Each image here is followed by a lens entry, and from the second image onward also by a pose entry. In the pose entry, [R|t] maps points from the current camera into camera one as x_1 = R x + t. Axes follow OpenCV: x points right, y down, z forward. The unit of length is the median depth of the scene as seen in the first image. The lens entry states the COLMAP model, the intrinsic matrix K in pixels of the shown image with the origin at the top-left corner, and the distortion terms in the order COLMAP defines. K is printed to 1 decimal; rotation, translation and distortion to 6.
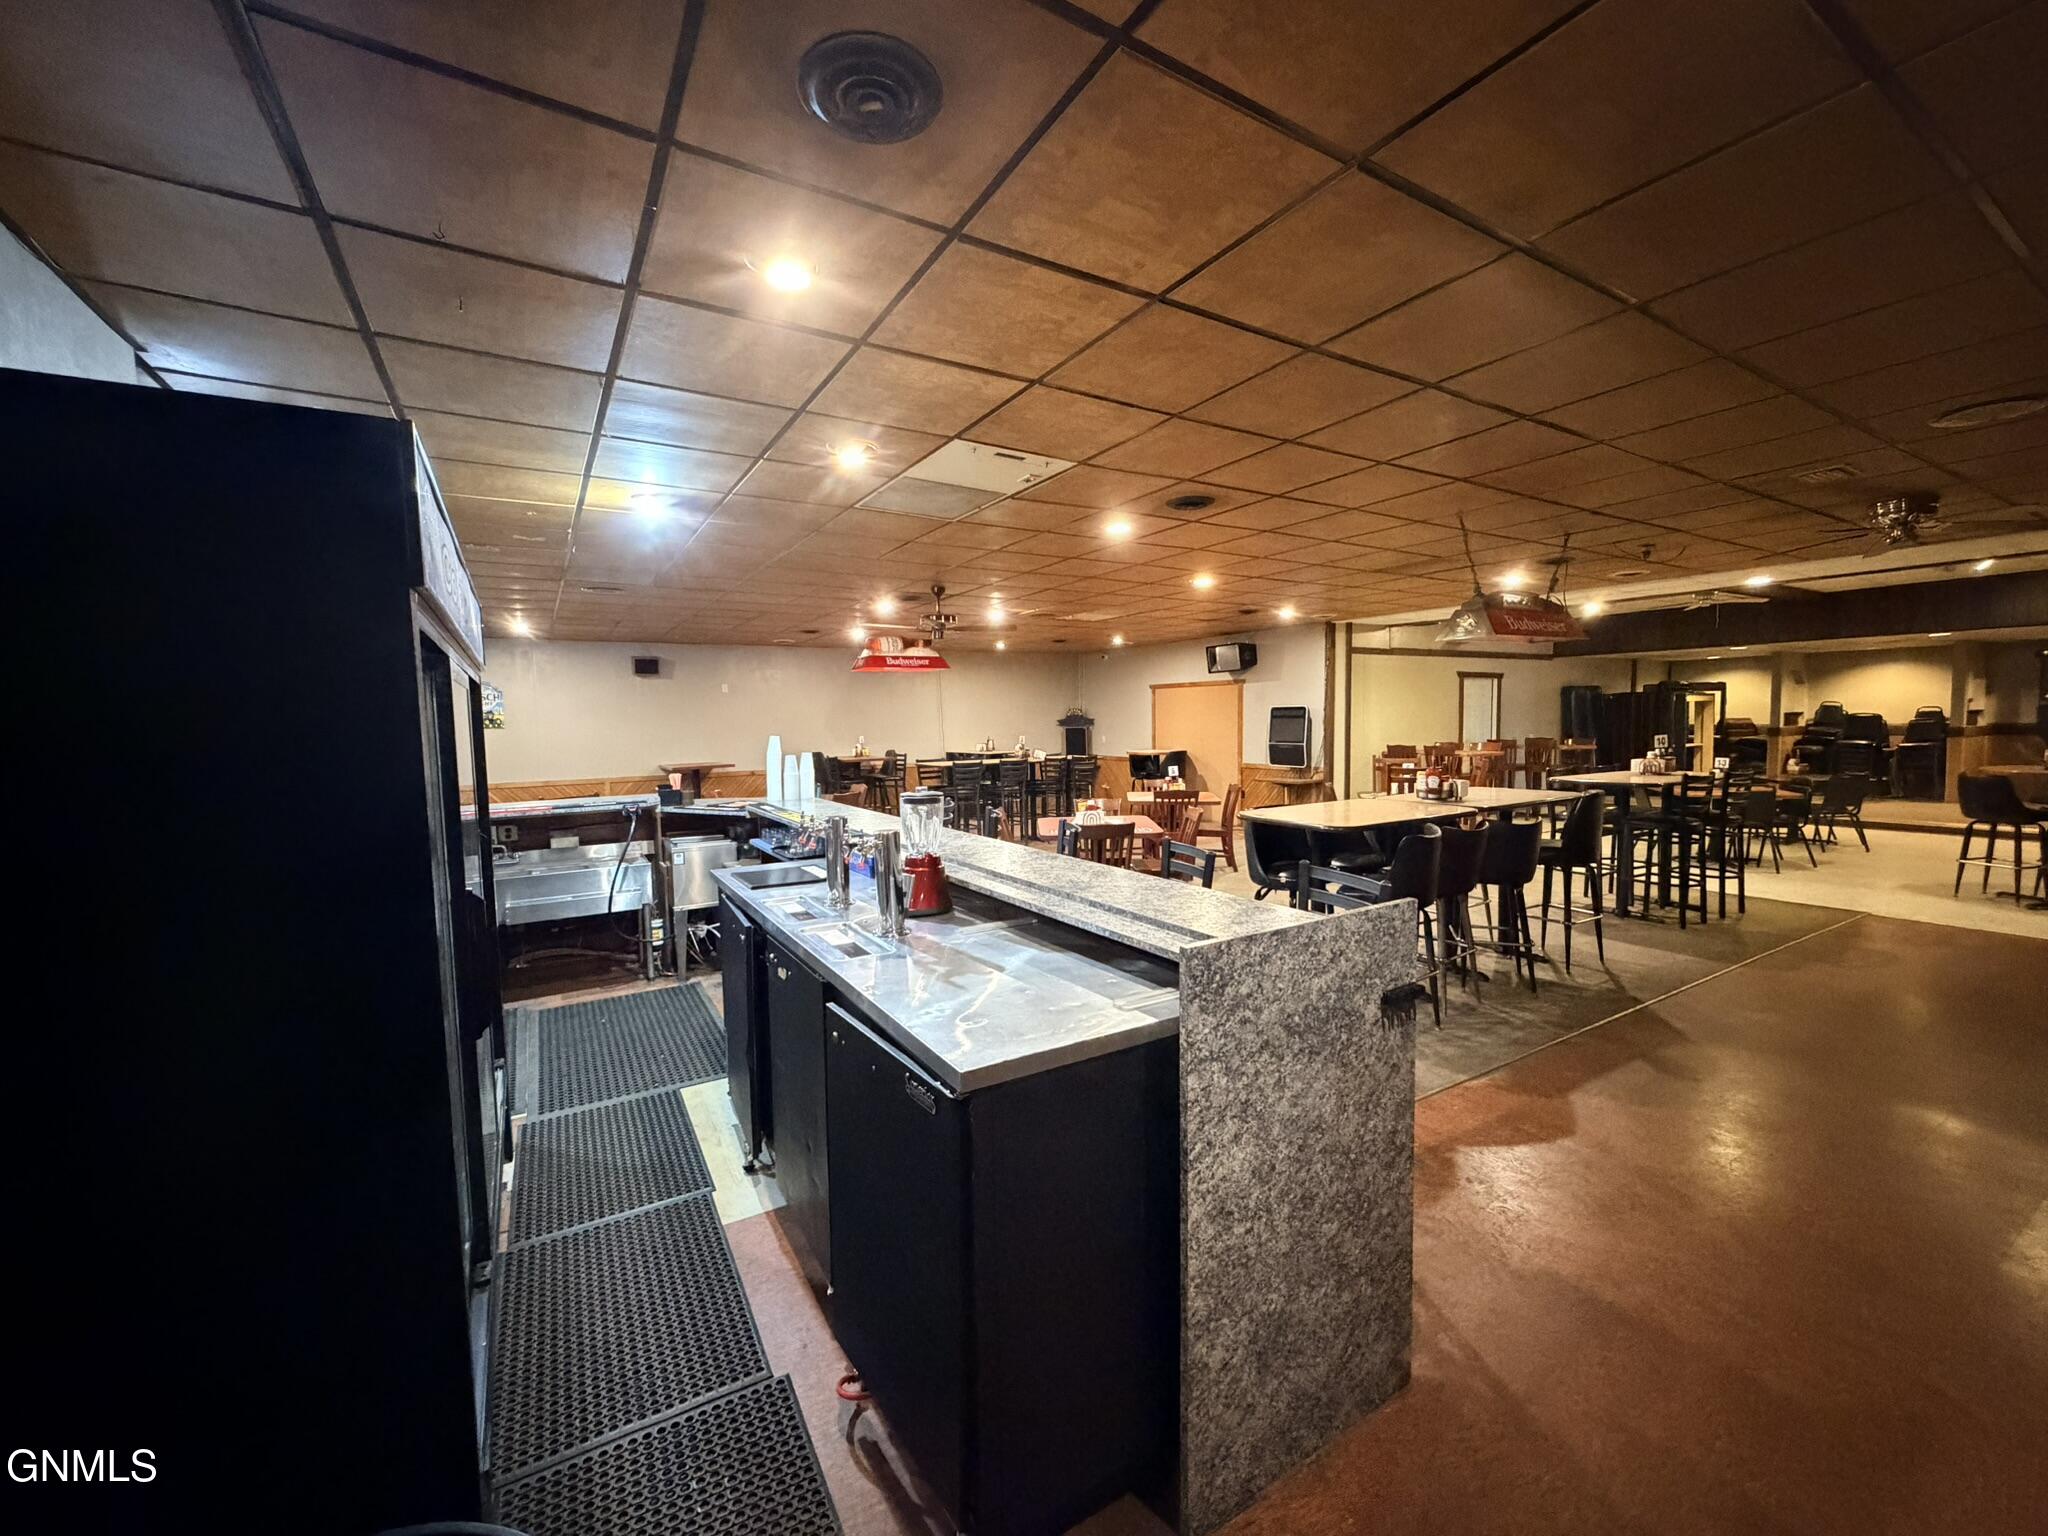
lens RADIAL K [[815.1, 0, 1017.6], [0, 815.1, 775.3], [0, 0, 1]] dist [-0.000723, 0.000569]
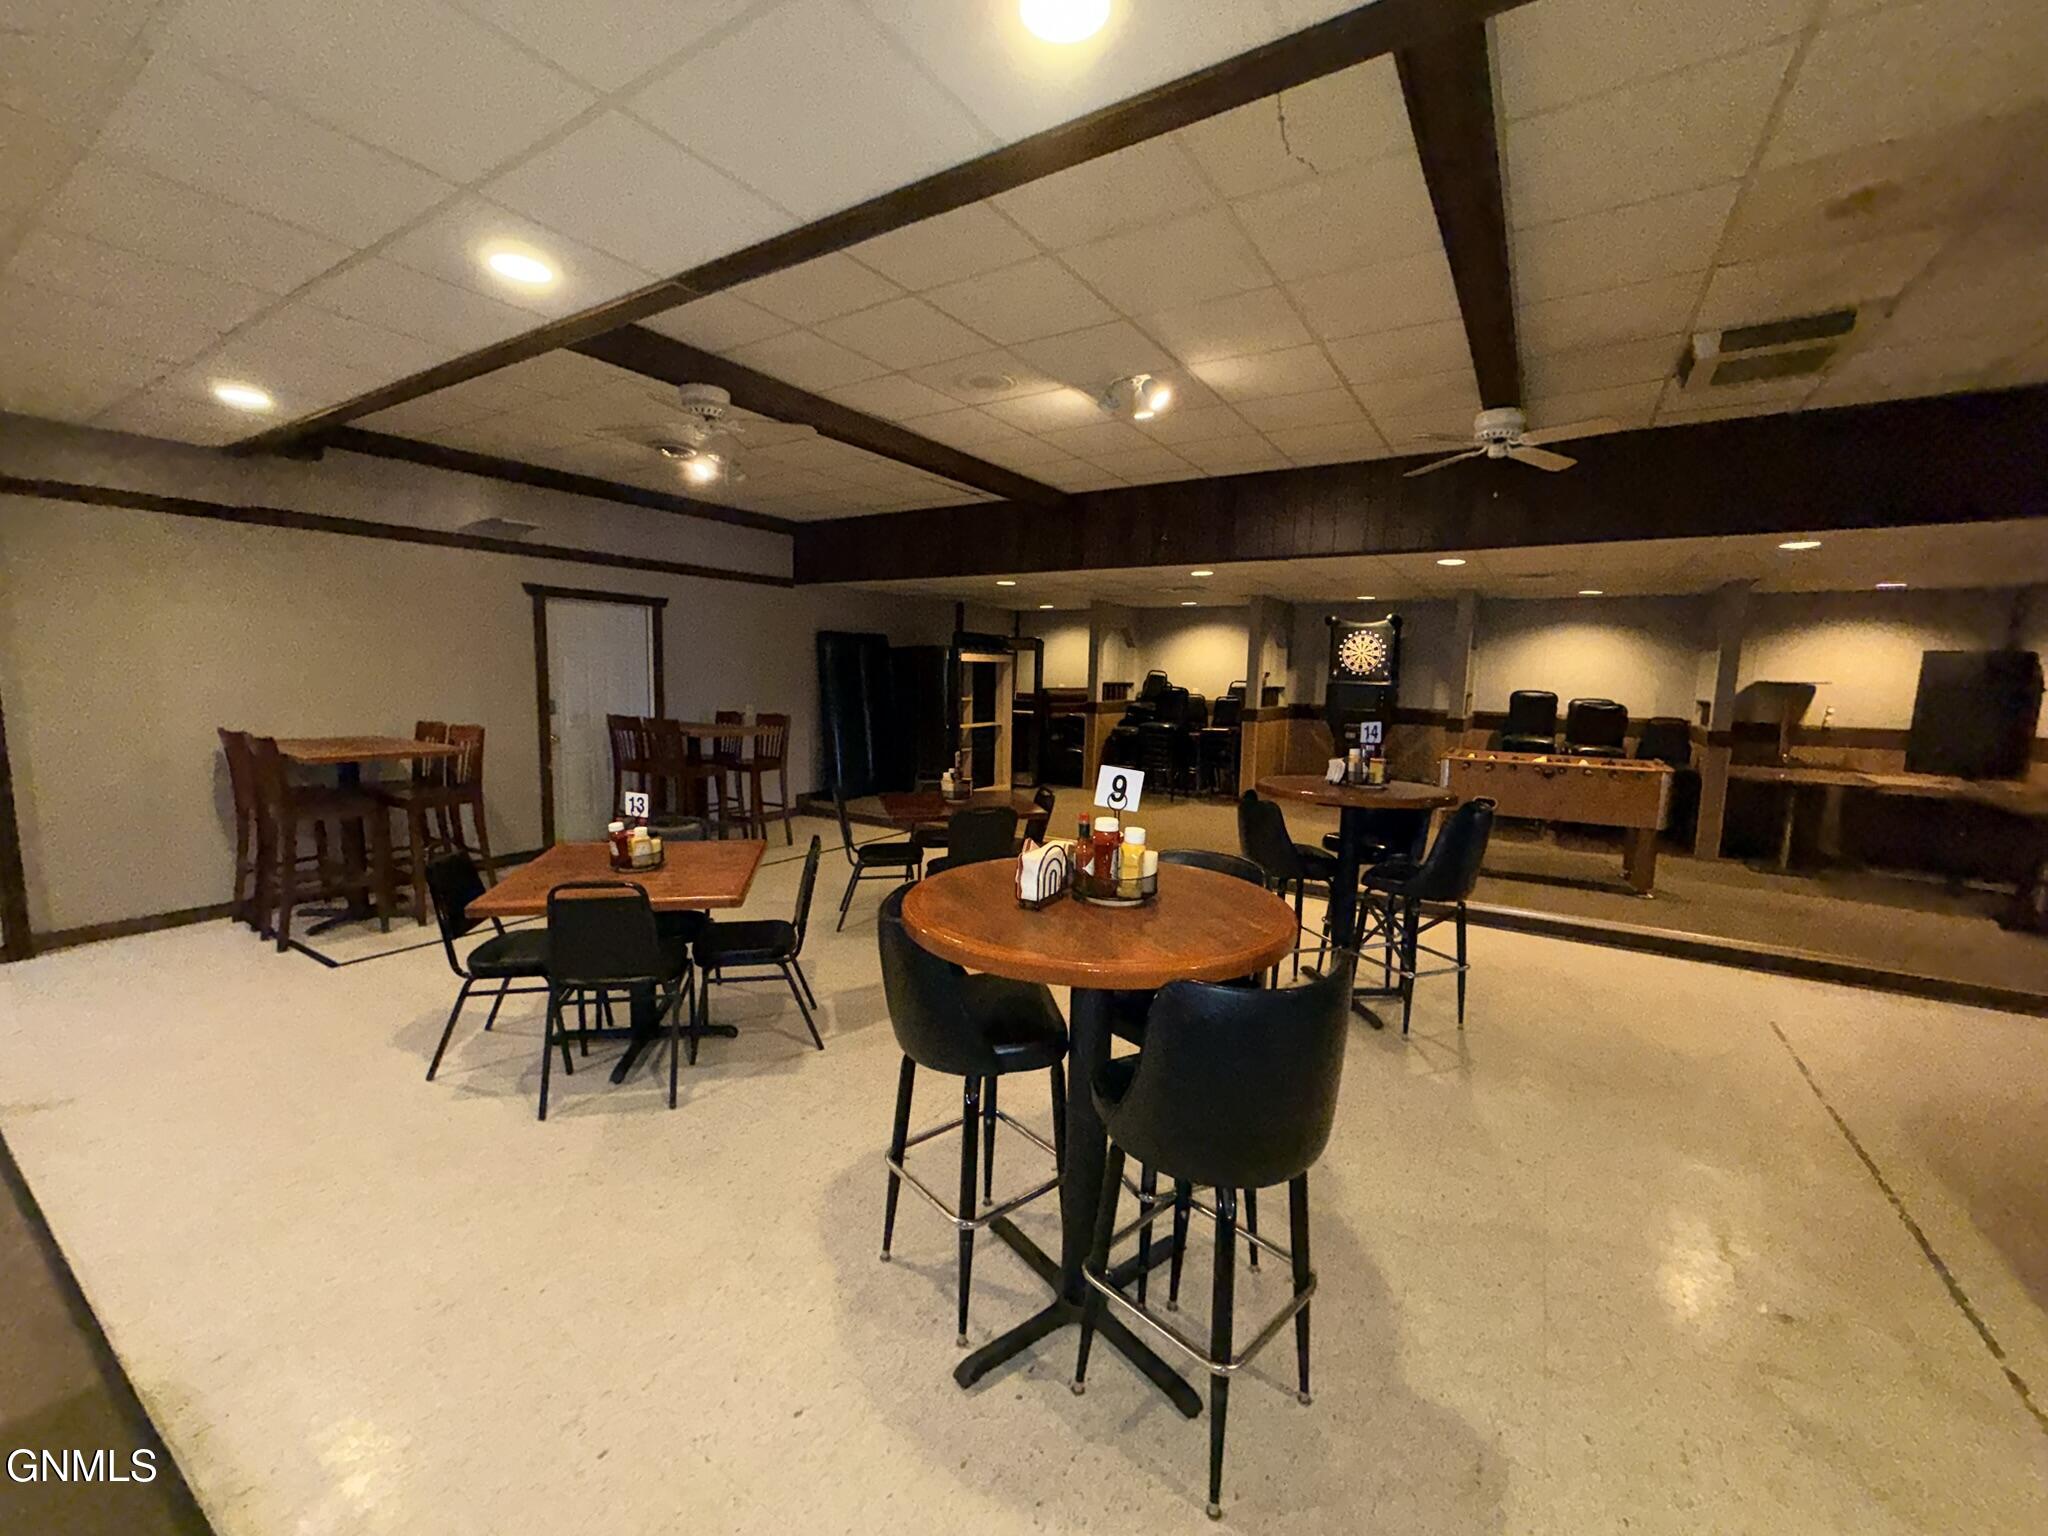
lens RADIAL K [[815.1, 0, 1021.8], [0, 815.1, 761.8], [0, 0, 1]] dist [-0.000723, 0.000569]
pose [[0.896082, -0.012355, 0.443716, 0.598473], [-0.005978, 0.999186, 0.039894, -0.036886], [-0.443848, -0.038401, 0.895279, 0.392685]]
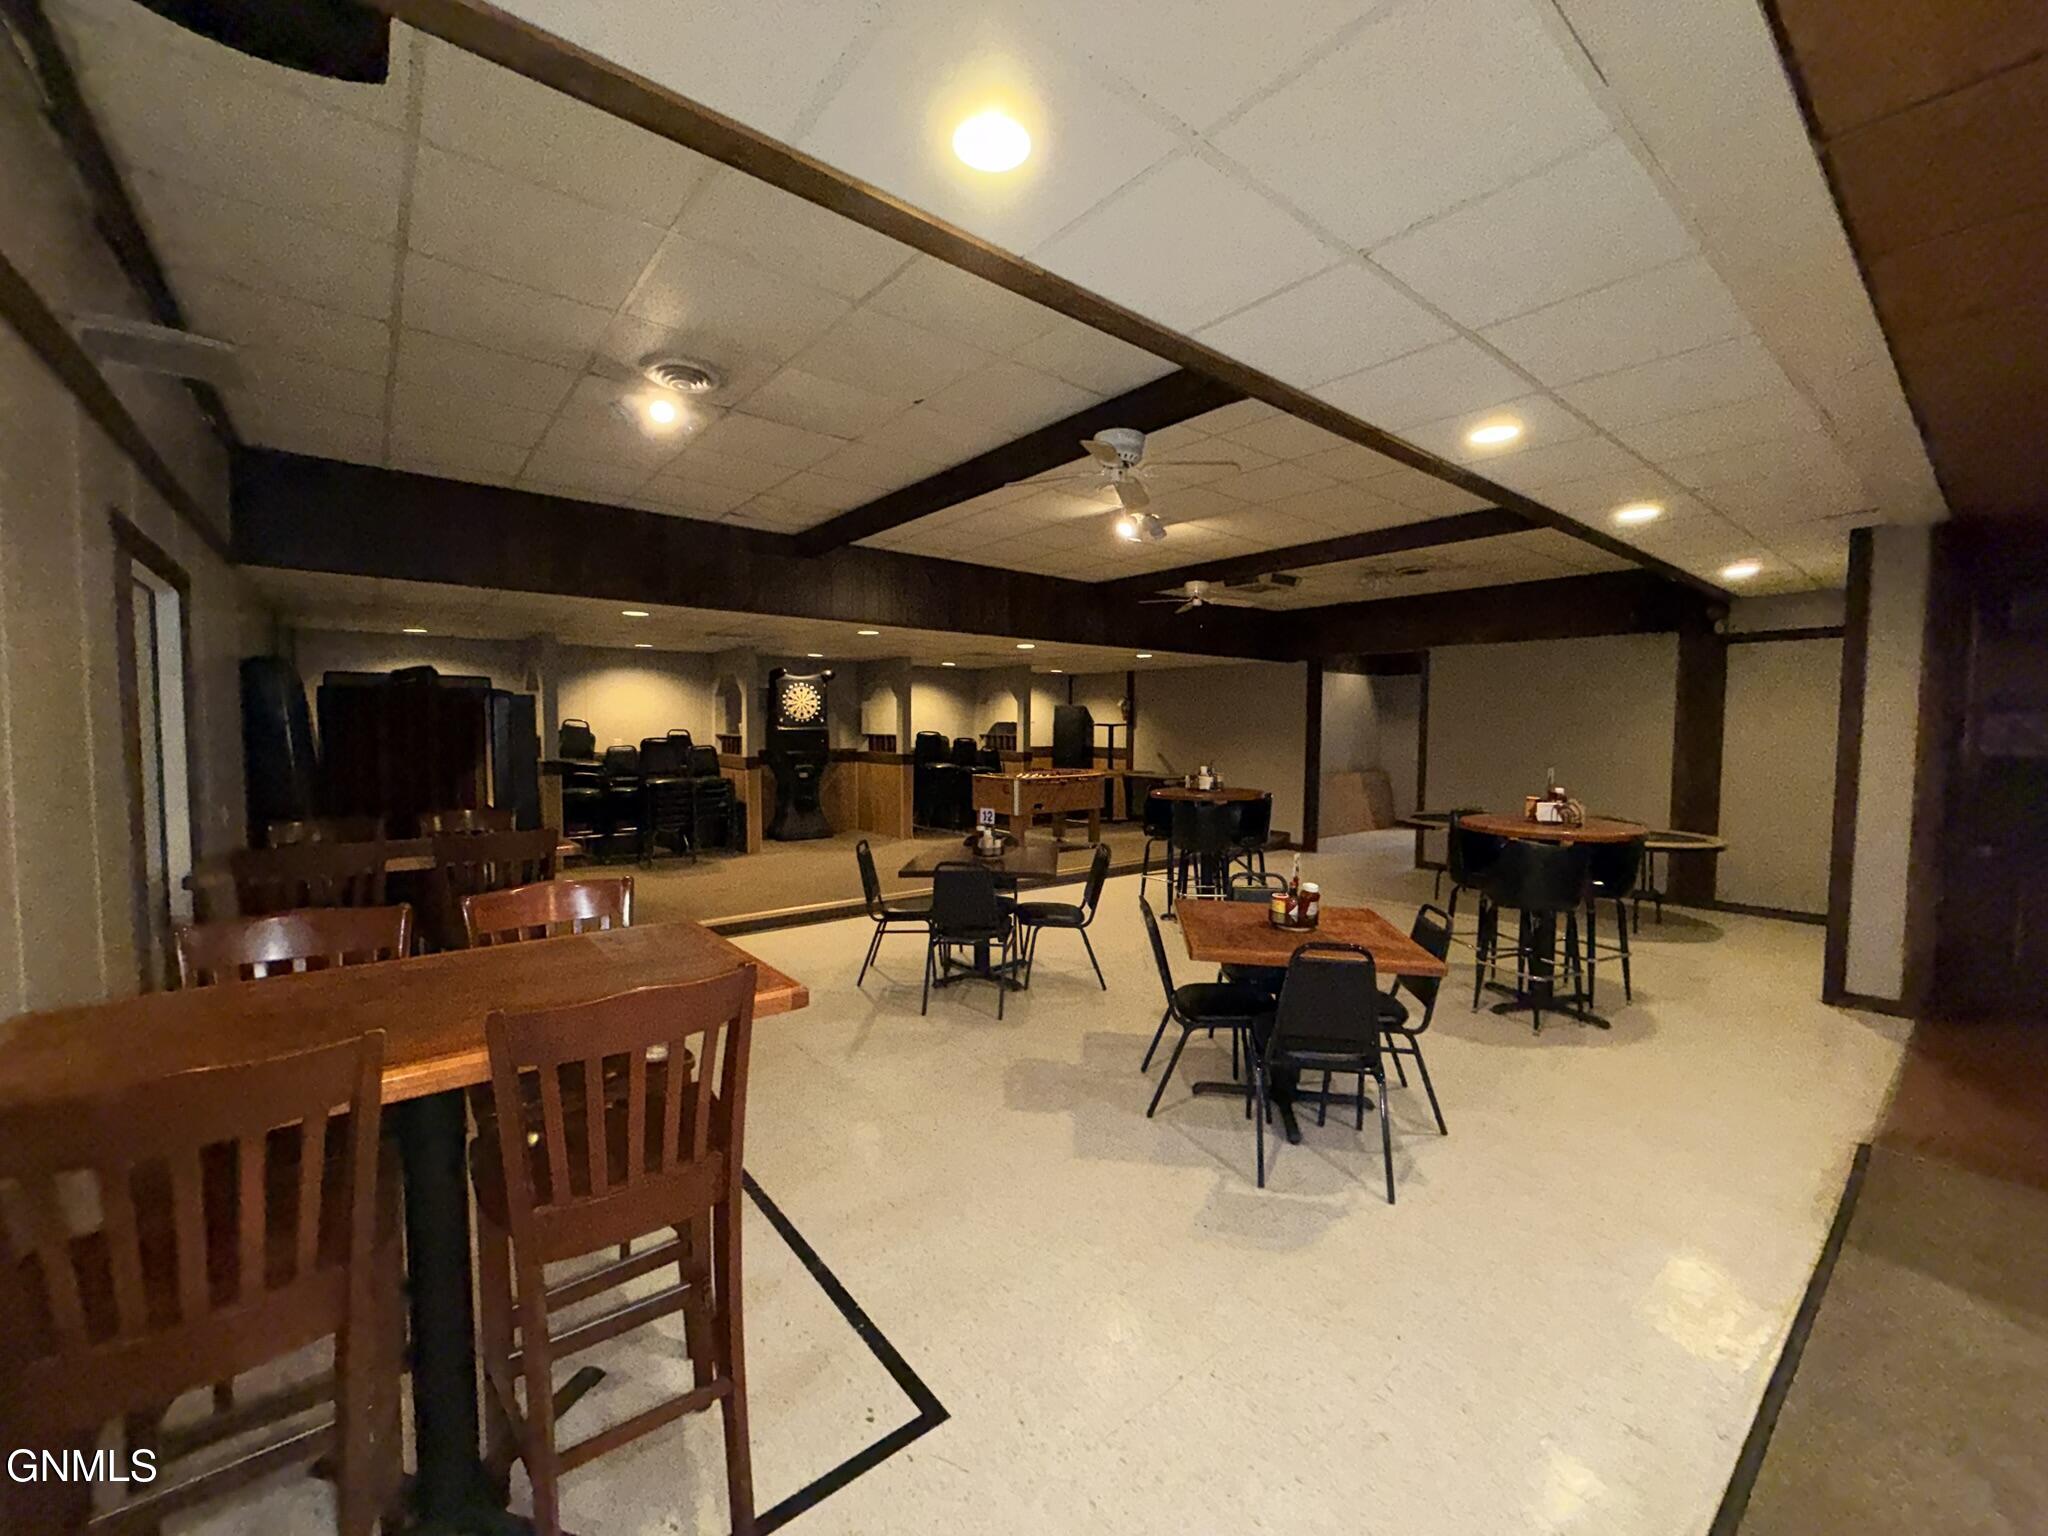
lens RADIAL K [[815.1, 0, 1005.6], [0, 815.1, 769.6], [0, 0, 1]] dist [-0.000723, 0.000569]
pose [[-0.128096, -0.039308, 0.990983, 0.331087], [0.065714, 0.996682, 0.048028, -0.066161], [-0.989582, 0.071274, -0.125087, 0.835333]]
